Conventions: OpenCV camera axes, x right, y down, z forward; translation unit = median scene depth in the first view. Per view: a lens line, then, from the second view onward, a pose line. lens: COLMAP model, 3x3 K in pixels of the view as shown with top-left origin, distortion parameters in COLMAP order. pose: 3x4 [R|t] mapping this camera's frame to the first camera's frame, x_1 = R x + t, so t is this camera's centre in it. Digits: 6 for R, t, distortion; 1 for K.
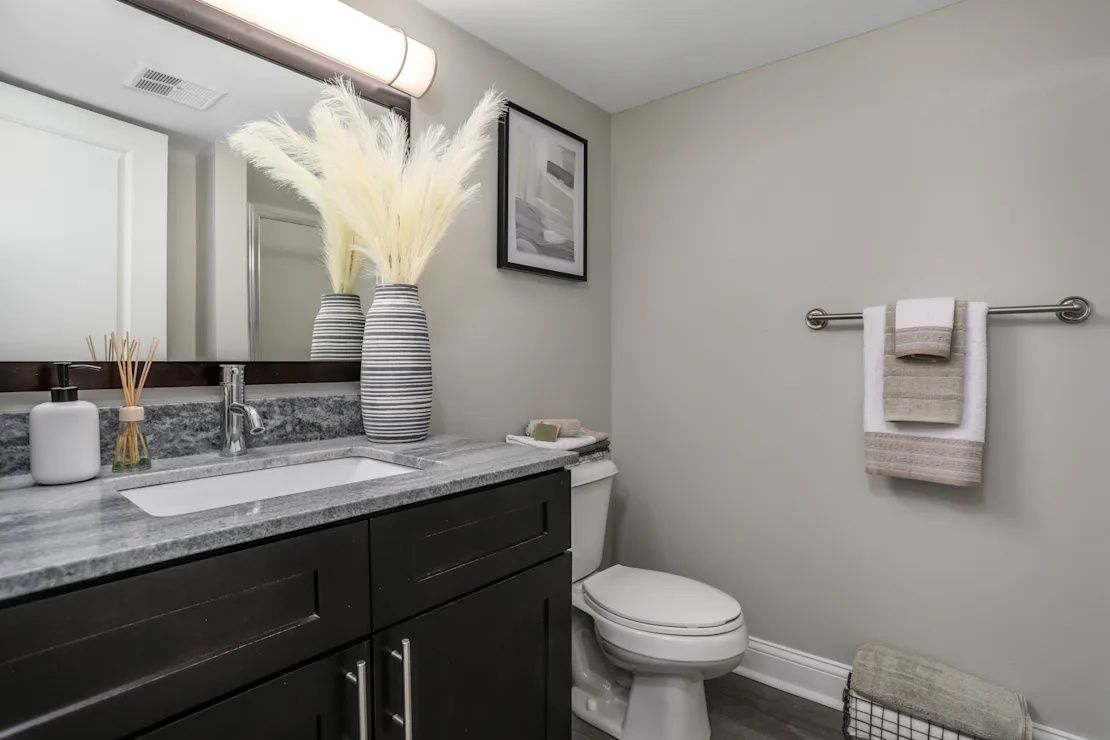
lens RADIAL K [[584.2, 0, 554.3], [0, 584.2, 367.0], [0, 0, 1]] dist [-0.001736, 0.000081]
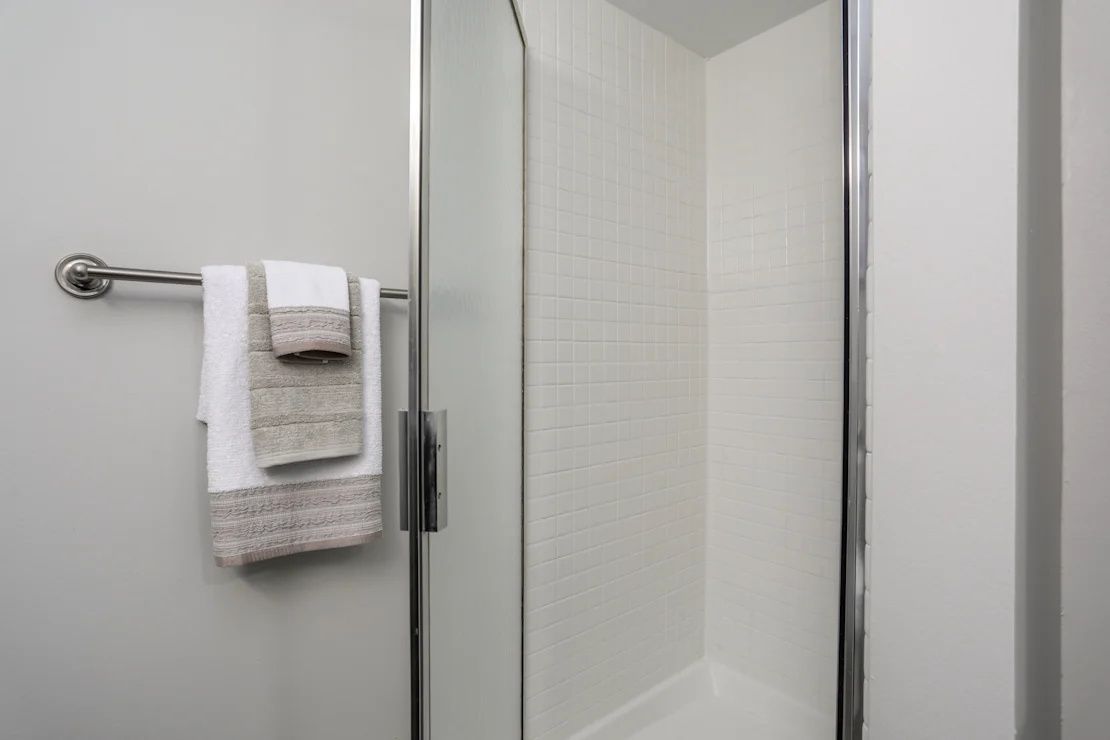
lens RADIAL K [[584.2, 0, 554.8], [0, 584.2, 373.8], [0, 0, 1]] dist [-0.001736, 0.000081]
pose [[0.216400, -0.033737, 0.975722, 0.074358], [0.017478, 0.999376, 0.030679, -0.012238], [-0.976148, 0.010415, 0.216855, 0.596342]]
